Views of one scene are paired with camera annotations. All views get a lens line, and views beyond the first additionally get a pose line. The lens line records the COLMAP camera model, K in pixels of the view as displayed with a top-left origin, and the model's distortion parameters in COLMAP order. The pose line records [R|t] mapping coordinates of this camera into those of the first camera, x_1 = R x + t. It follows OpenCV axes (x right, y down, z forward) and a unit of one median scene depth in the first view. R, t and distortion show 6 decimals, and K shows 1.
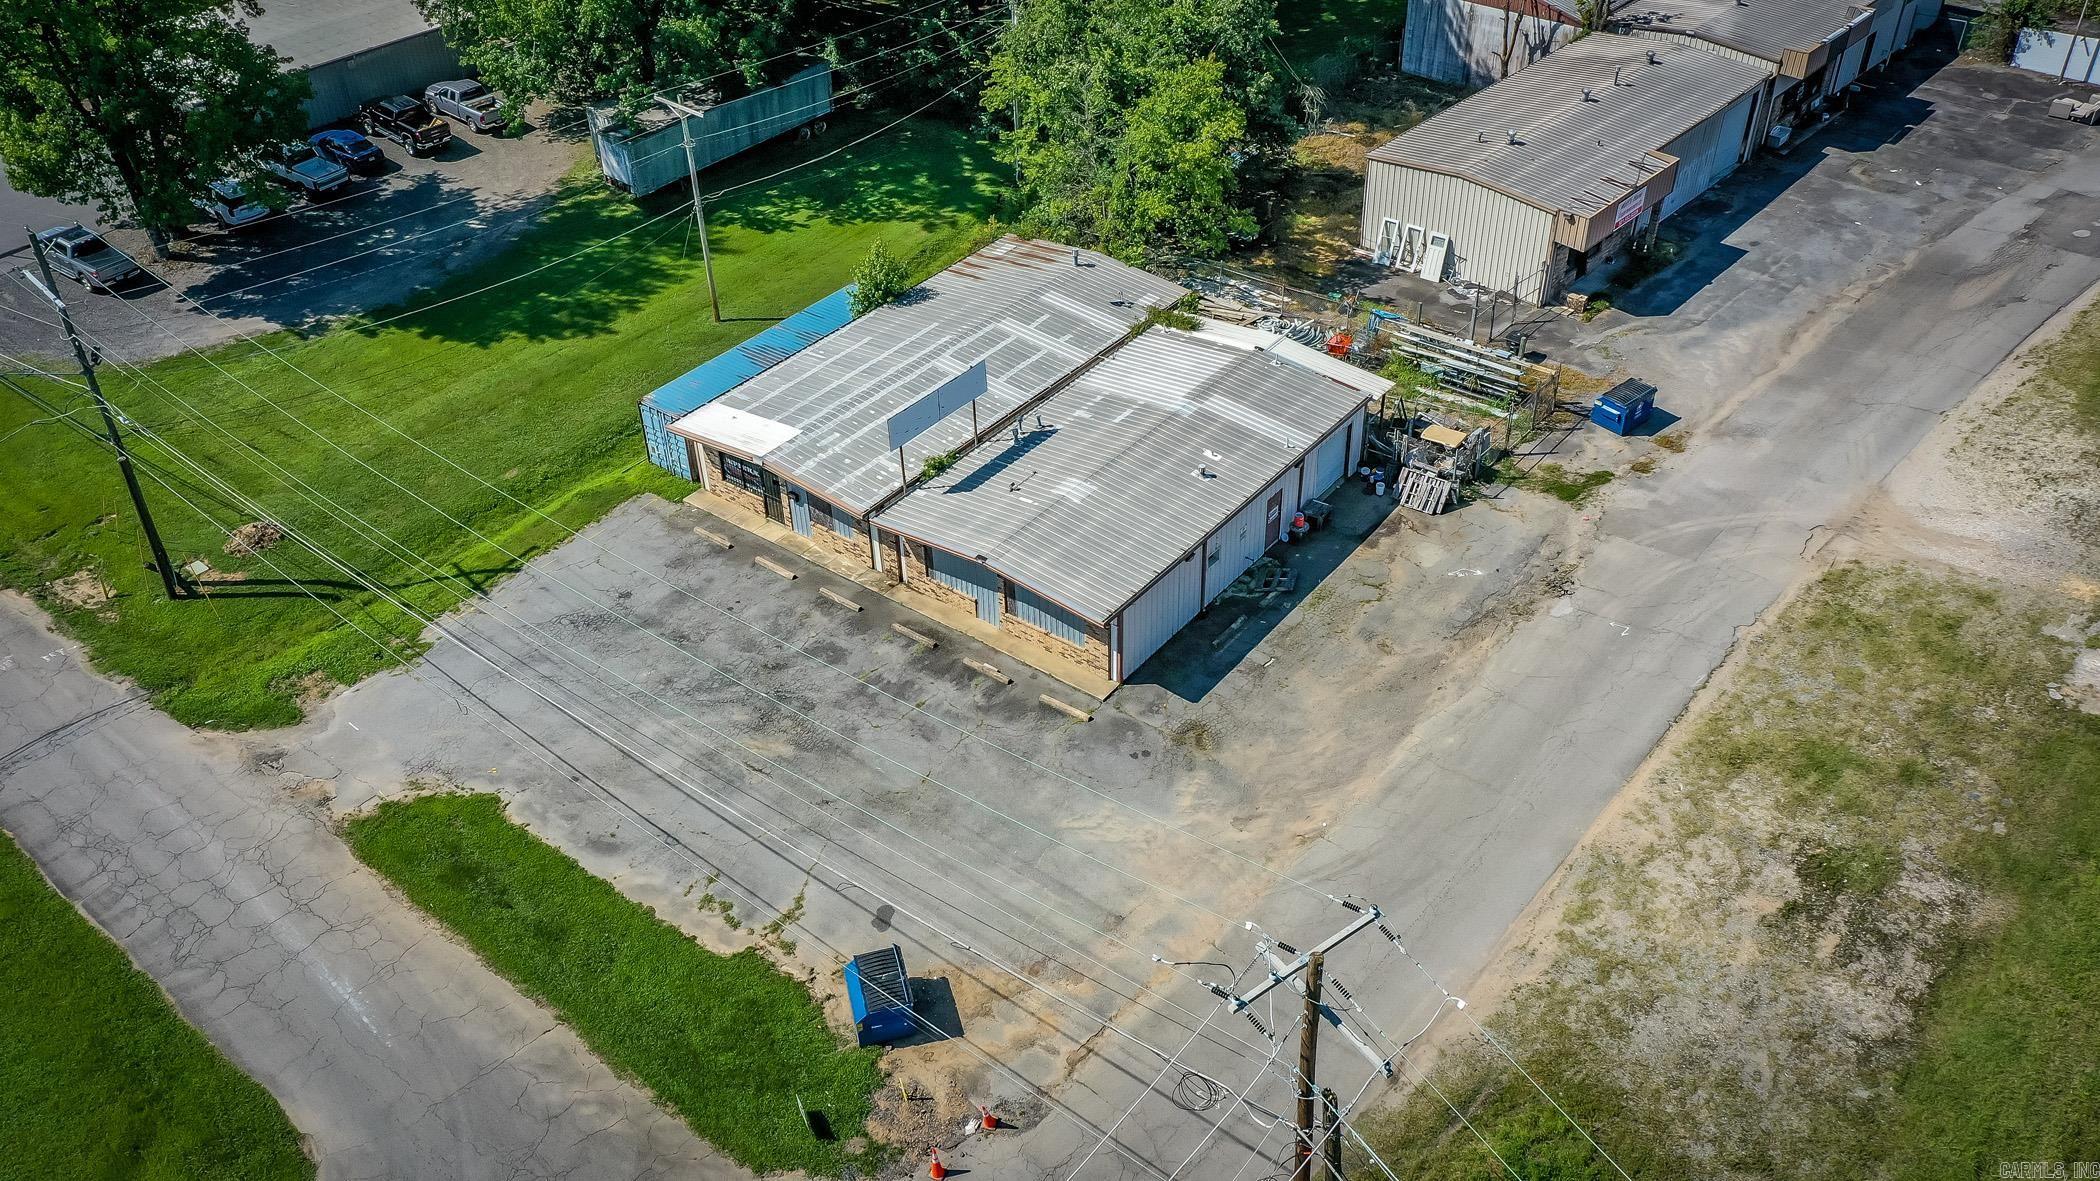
lens RADIAL K [[1670.6, 0, 1055.5], [0, 1670.6, 587.1], [0, 0, 1]] dist [0.028141, 0.002355]
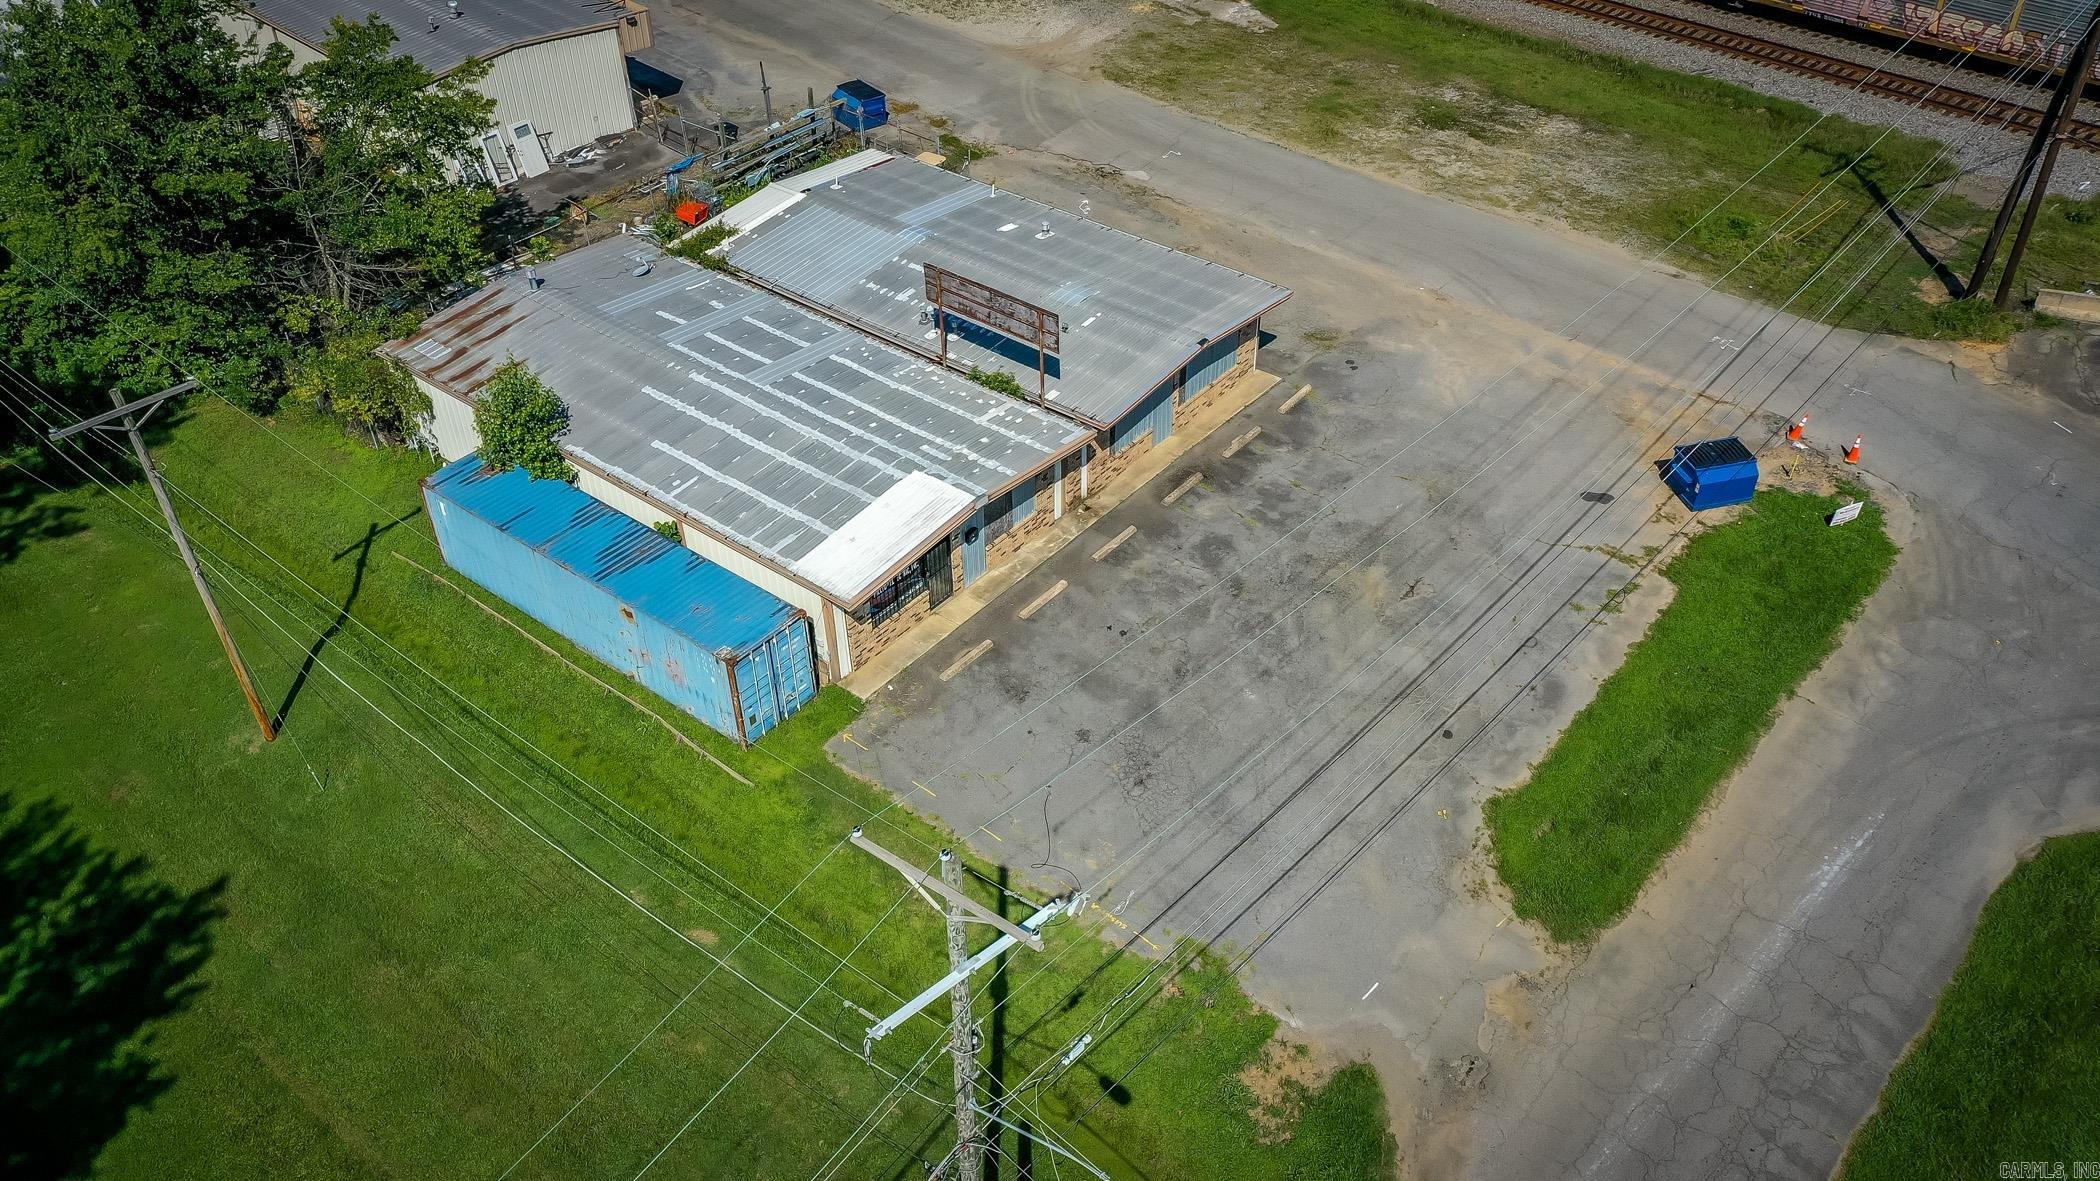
lens RADIAL K [[1670.6, 0, 1055.5], [0, 1670.6, 587.1], [0, 0, 1]] dist [0.028141, 0.002355]
pose [[0.021123, -0.604307, 0.796472, -0.763891], [0.612443, 0.637500, 0.467448, -0.365128], [-0.790233, 0.477919, 0.383569, 0.684638]]
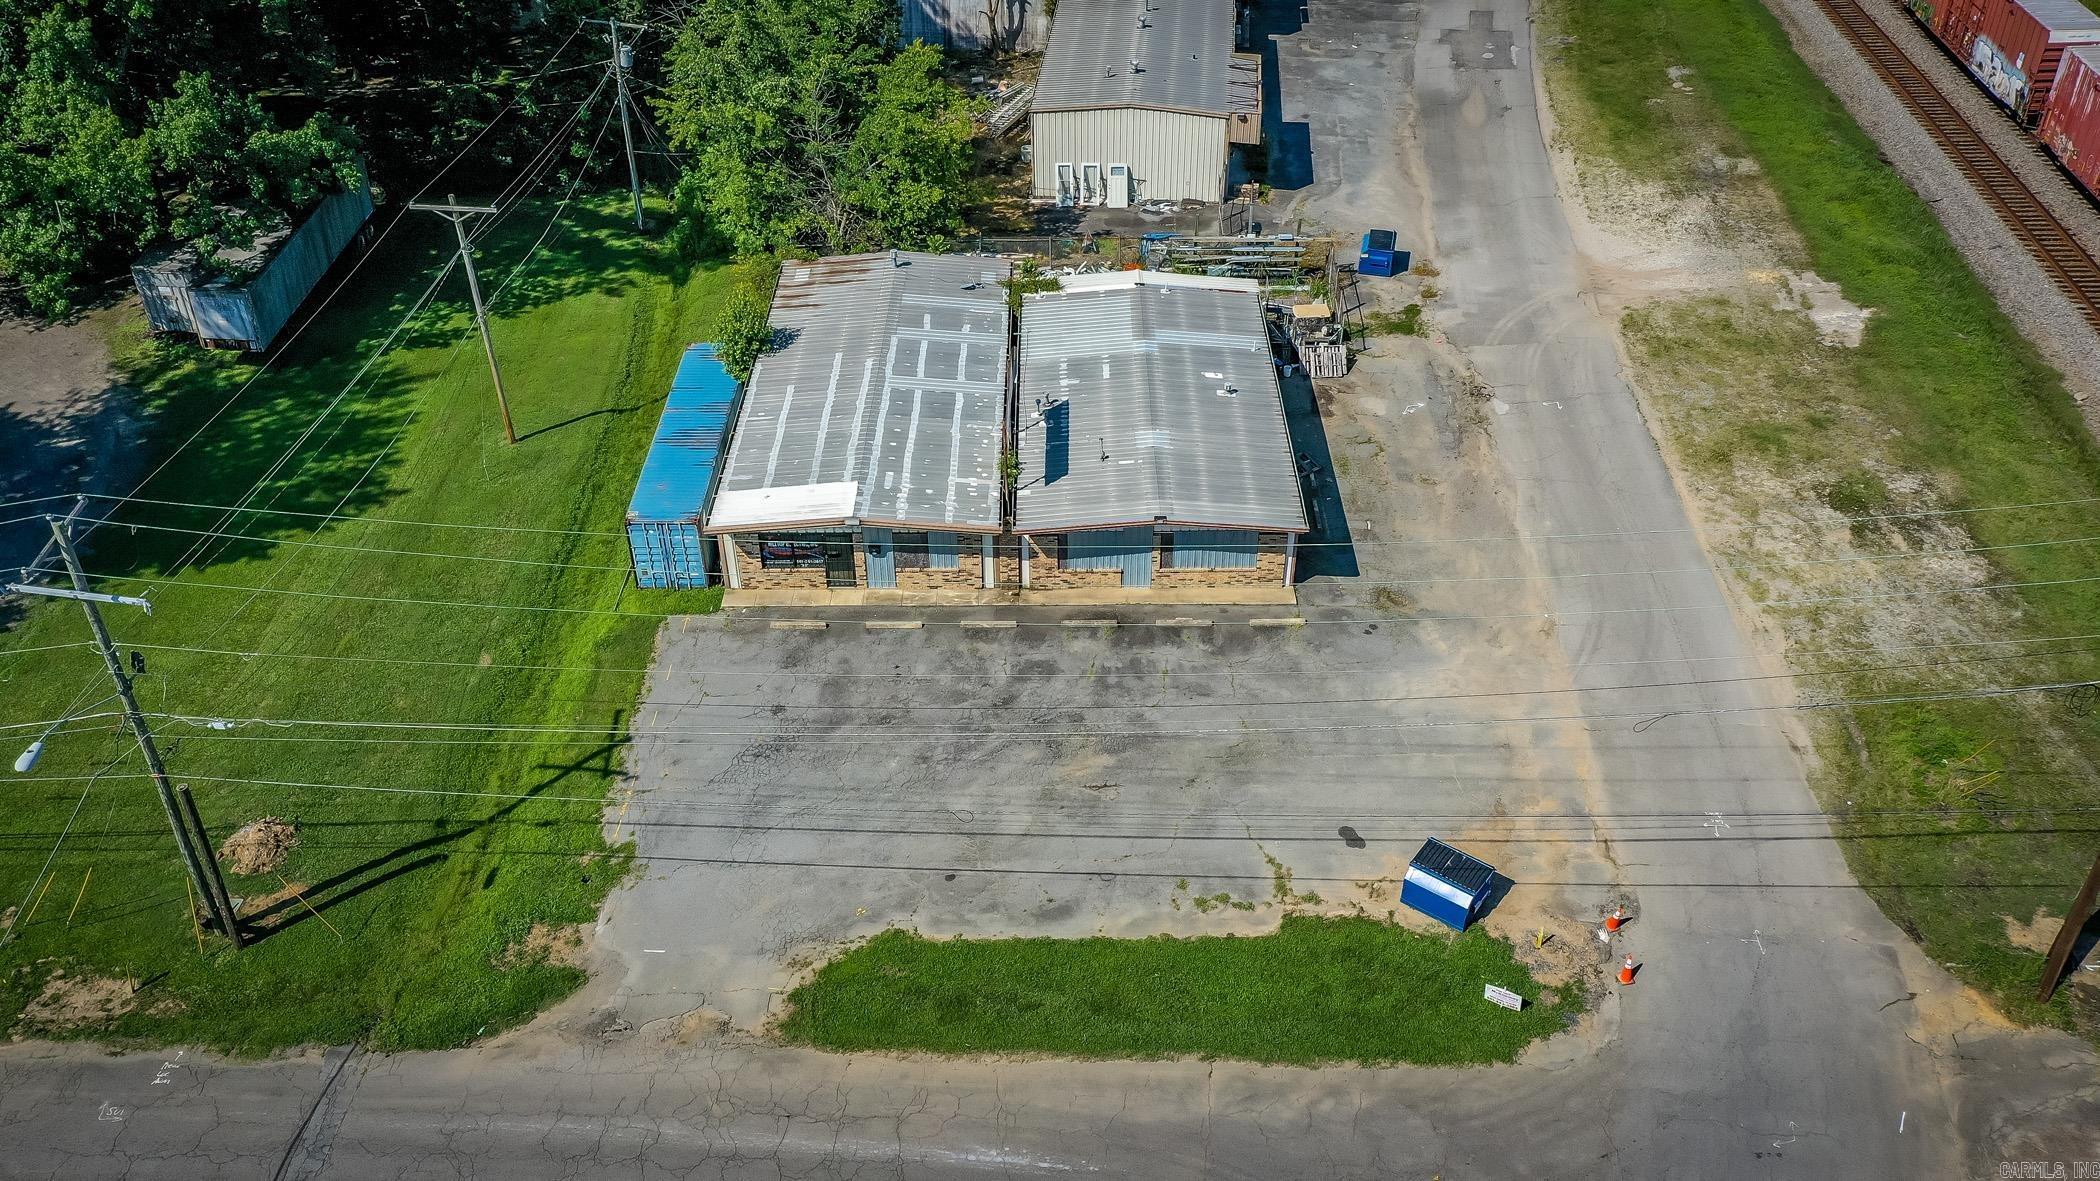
lens RADIAL K [[1670.6, 0, 1055.5], [0, 1670.6, 587.1], [0, 0, 1]] dist [0.028141, 0.002355]
pose [[0.791594, -0.350869, 0.500270, -0.550488], [0.355733, 0.930285, 0.089575, -0.081893], [-0.496823, 0.107056, 0.861223, 0.136031]]
